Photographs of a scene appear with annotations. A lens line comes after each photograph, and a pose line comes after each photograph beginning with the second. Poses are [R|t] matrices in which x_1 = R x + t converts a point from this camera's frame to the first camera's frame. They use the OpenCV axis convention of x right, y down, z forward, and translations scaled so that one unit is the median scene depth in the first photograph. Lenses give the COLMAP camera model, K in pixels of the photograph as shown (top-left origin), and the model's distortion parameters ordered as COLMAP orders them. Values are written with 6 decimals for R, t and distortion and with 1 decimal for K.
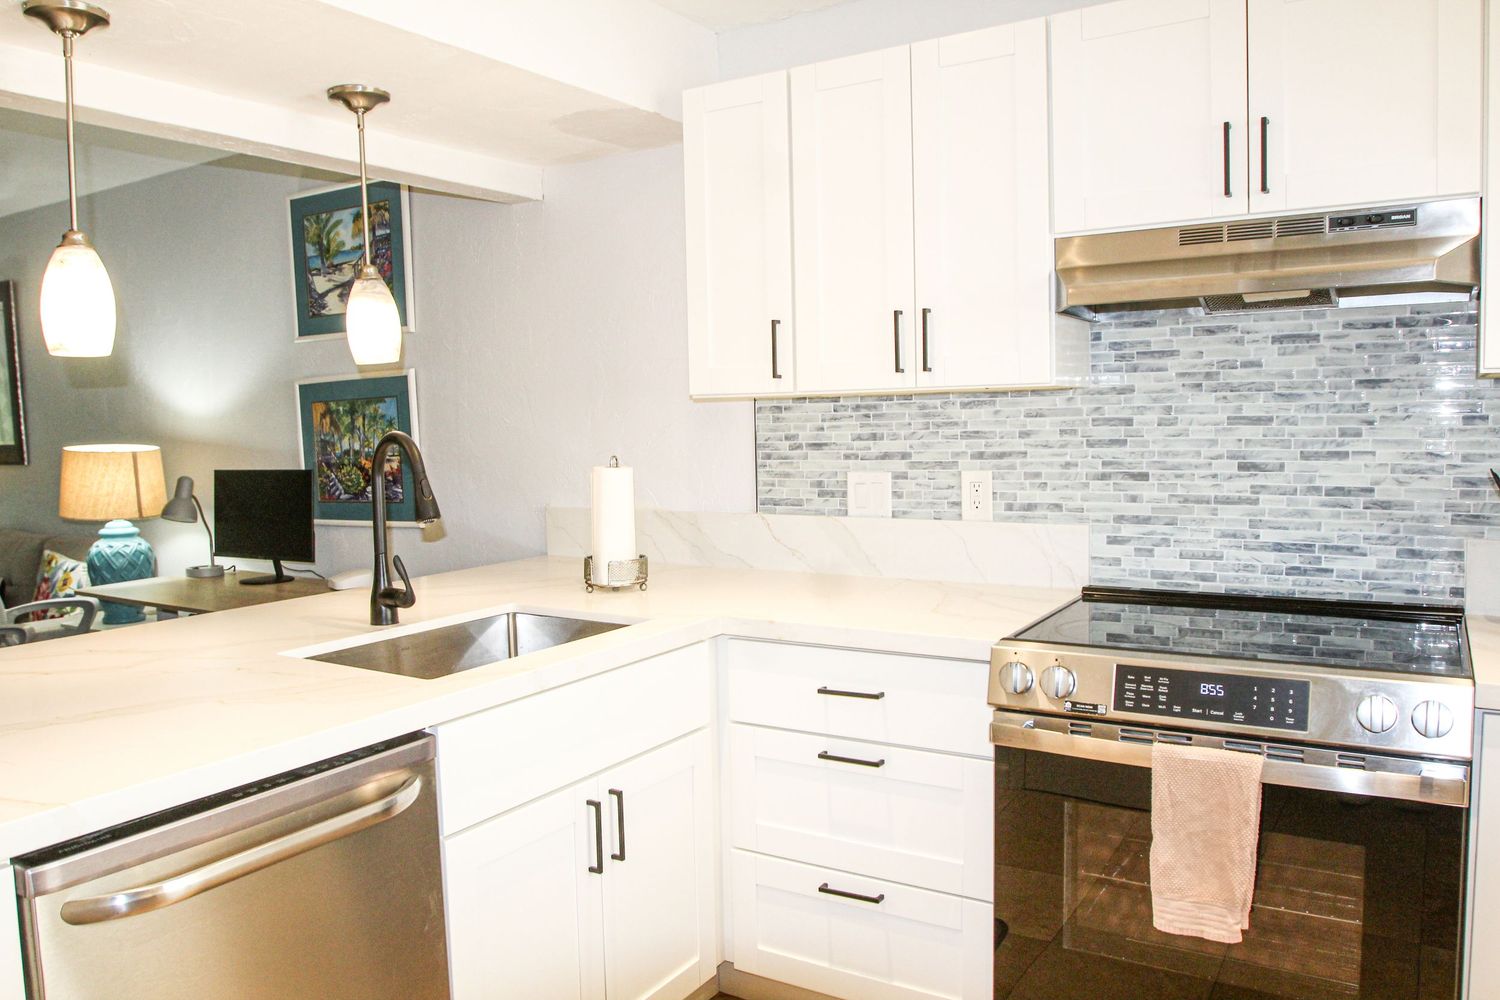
lens RADIAL K [[1117.1, 0, 750.0], [0, 1117.1, 500.0], [0, 0, 1]] dist [-0.103668, 0.072540]
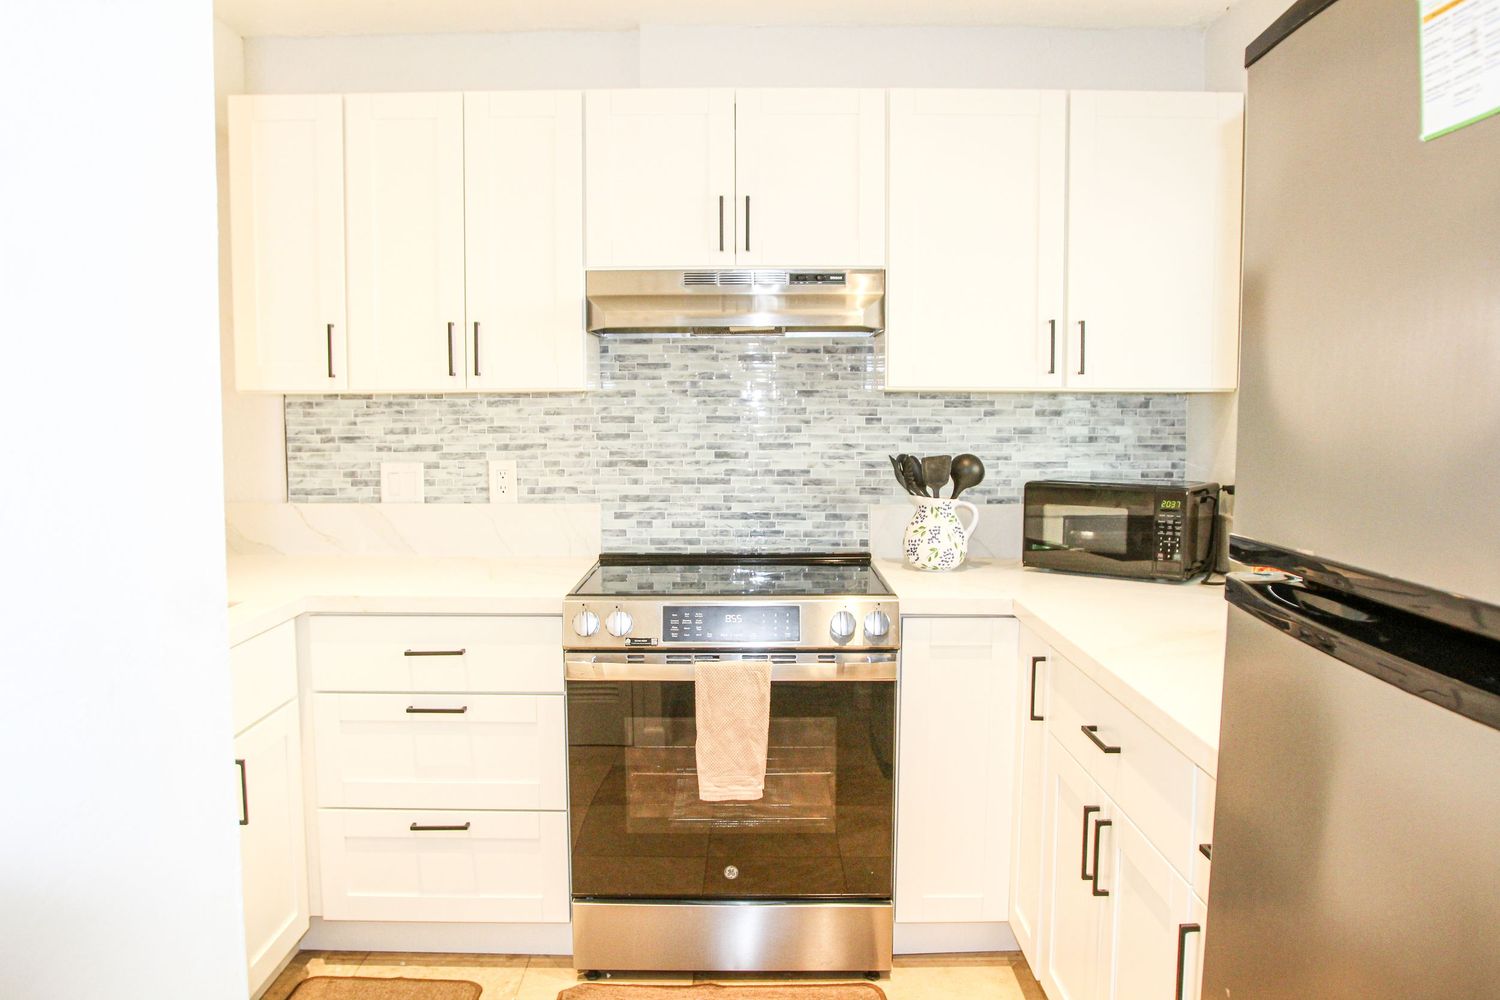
lens RADIAL K [[1117.1, 0, 750.0], [0, 1117.1, 500.0], [0, 0, 1]] dist [-0.103668, 0.072540]
pose [[0.849480, -0.027023, 0.526928, -0.213222], [0.022079, 0.999633, 0.015670, 0.002950], [-0.527158, -0.001678, 0.849766, -0.141011]]
